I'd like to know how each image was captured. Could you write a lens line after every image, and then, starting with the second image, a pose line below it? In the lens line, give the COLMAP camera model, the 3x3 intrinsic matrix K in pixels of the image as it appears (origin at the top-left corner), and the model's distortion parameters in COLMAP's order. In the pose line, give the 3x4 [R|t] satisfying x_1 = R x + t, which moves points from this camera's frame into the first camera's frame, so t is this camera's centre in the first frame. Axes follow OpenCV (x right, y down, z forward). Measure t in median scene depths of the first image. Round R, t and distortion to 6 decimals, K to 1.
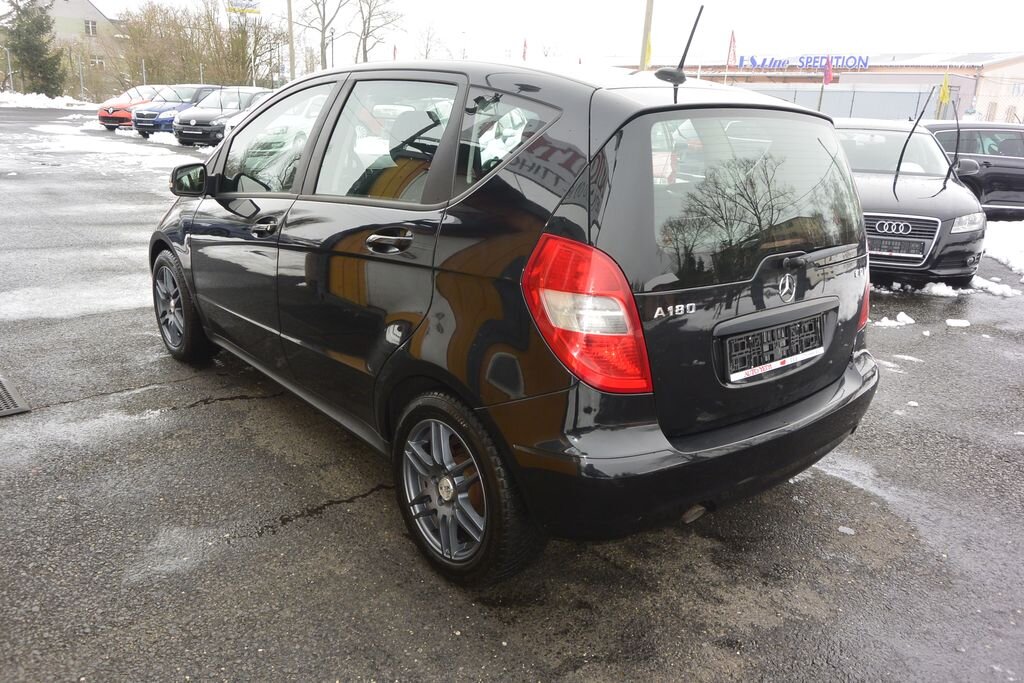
lens RADIAL K [[780.3, 0, 505.7], [0, 780.3, 346.2], [0, 0, 1]] dist [-0.003463, 0.009809]
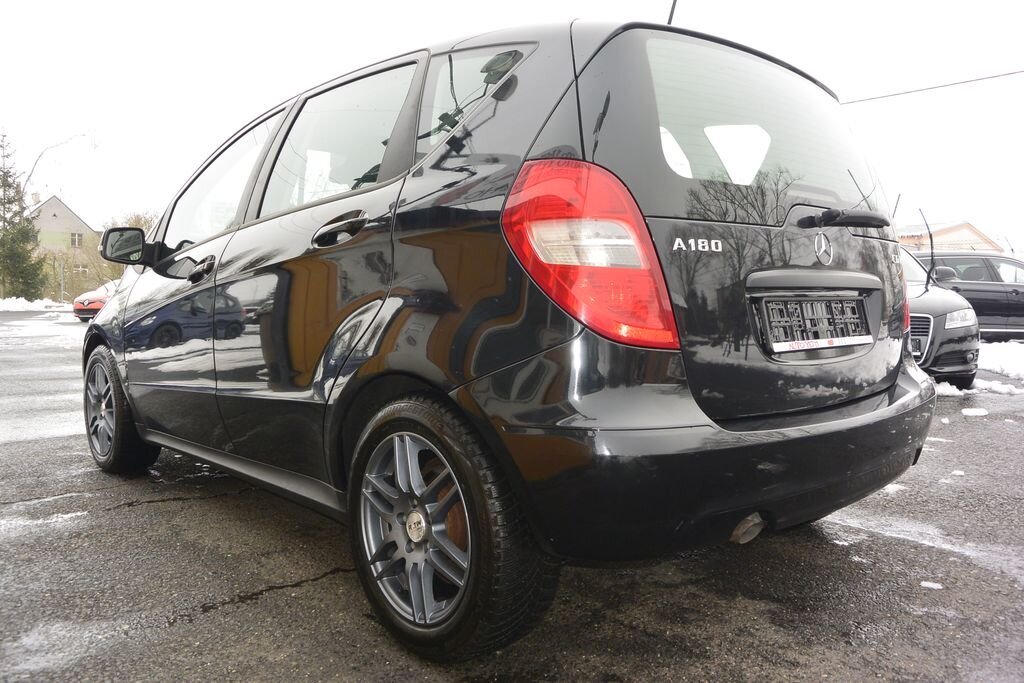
lens RADIAL K [[780.3, 0, 505.7], [0, 780.3, 346.2], [0, 0, 1]] dist [-0.003463, 0.009809]
pose [[0.998293, -0.048143, 0.033058, -0.005862], [0.054589, 0.970381, -0.235330, 0.174670], [-0.020749, 0.236732, 0.971353, 0.200222]]
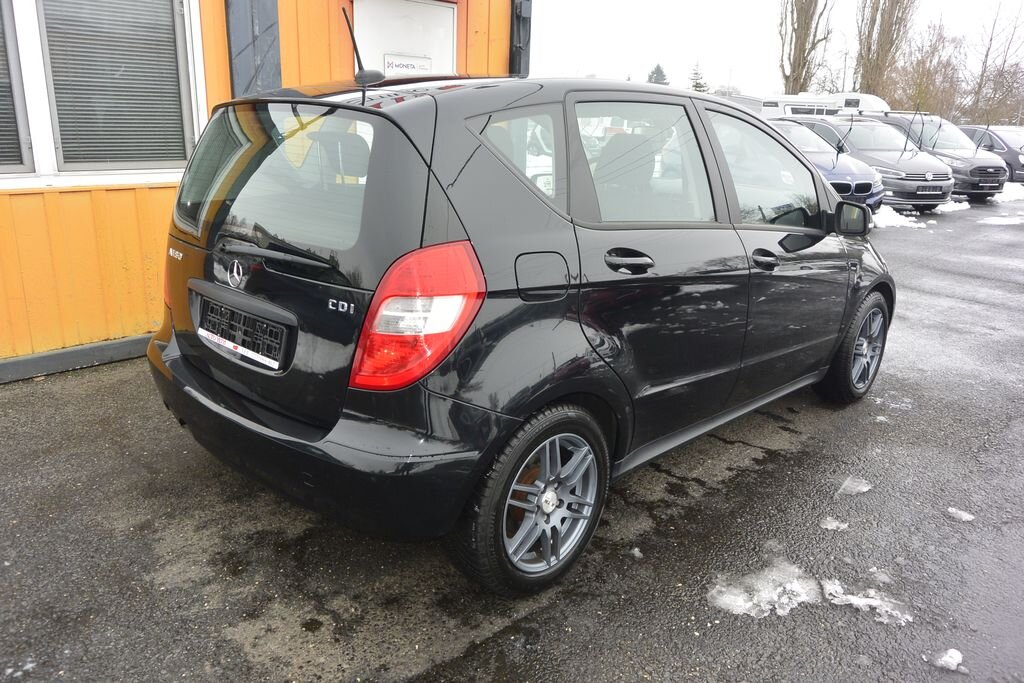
lens RADIAL K [[780.3, 0, 505.7], [0, 780.3, 346.2], [0, 0, 1]] dist [-0.003463, 0.009809]
pose [[0.110475, 0.241046, -0.964205, 1.229076], [-0.319348, 0.927308, 0.195232, -0.261265], [0.941176, 0.286349, 0.179422, 1.023267]]
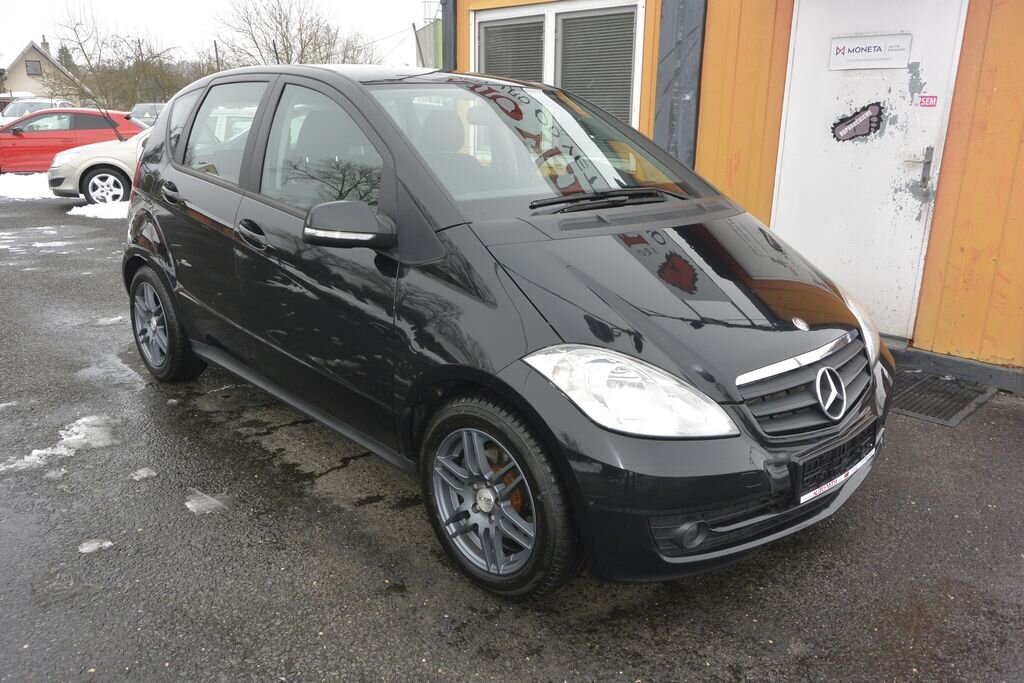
lens RADIAL K [[780.3, 0, 505.7], [0, 780.3, 346.2], [0, 0, 1]] dist [-0.003463, 0.009809]
pose [[-0.995716, -0.038407, -0.084114, -0.135708], [-0.078798, 0.828438, 0.554510, -0.793462], [0.048386, 0.558762, -0.827915, 2.587783]]
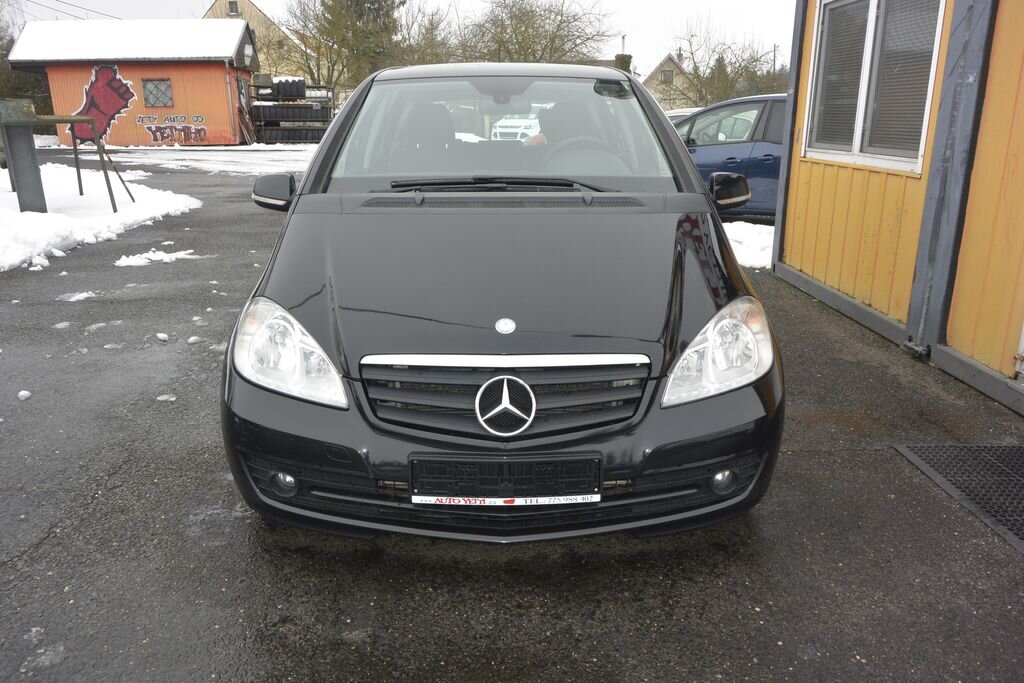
lens RADIAL K [[780.3, 0, 505.7], [0, 780.3, 346.2], [0, 0, 1]] dist [-0.003463, 0.009809]
pose [[-0.774710, -0.225694, 0.590667, -1.024309], [0.155113, 0.837755, 0.523551, -0.753751], [-0.612997, 0.497220, -0.614009, 2.361084]]
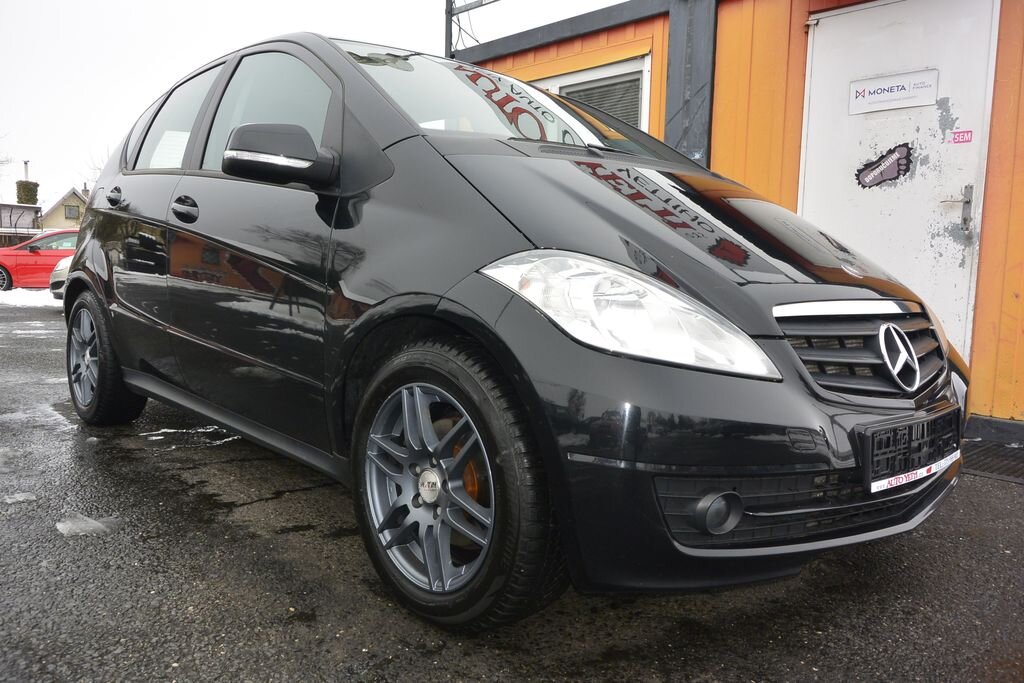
lens RADIAL K [[780.3, 0, 505.7], [0, 780.3, 346.2], [0, 0, 1]] dist [-0.003463, 0.009809]
pose [[-0.995822, -0.072041, -0.056107, -0.208751], [-0.088191, 0.918090, 0.386437, -0.525619], [0.023672, 0.389770, -0.920608, 2.501037]]
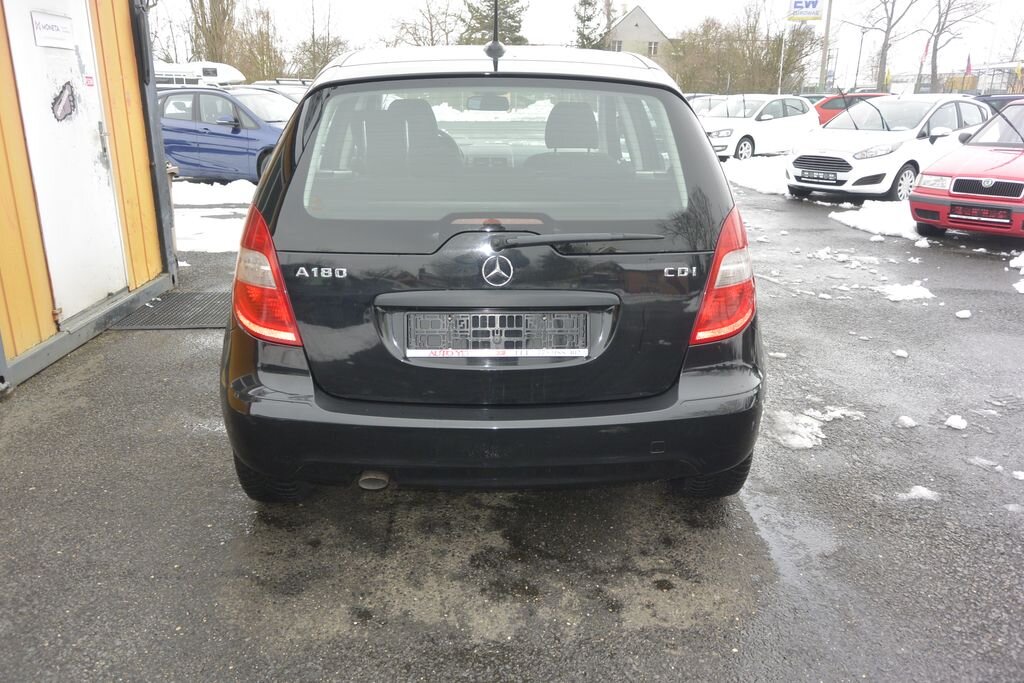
lens RADIAL K [[780.3, 0, 505.7], [0, 780.3, 346.2], [0, 0, 1]] dist [-0.003463, 0.009809]
pose [[0.787076, 0.147733, -0.598904, 0.809536], [-0.154400, 0.987174, 0.040597, -0.022078], [0.597220, 0.060517, 0.799791, 0.239157]]
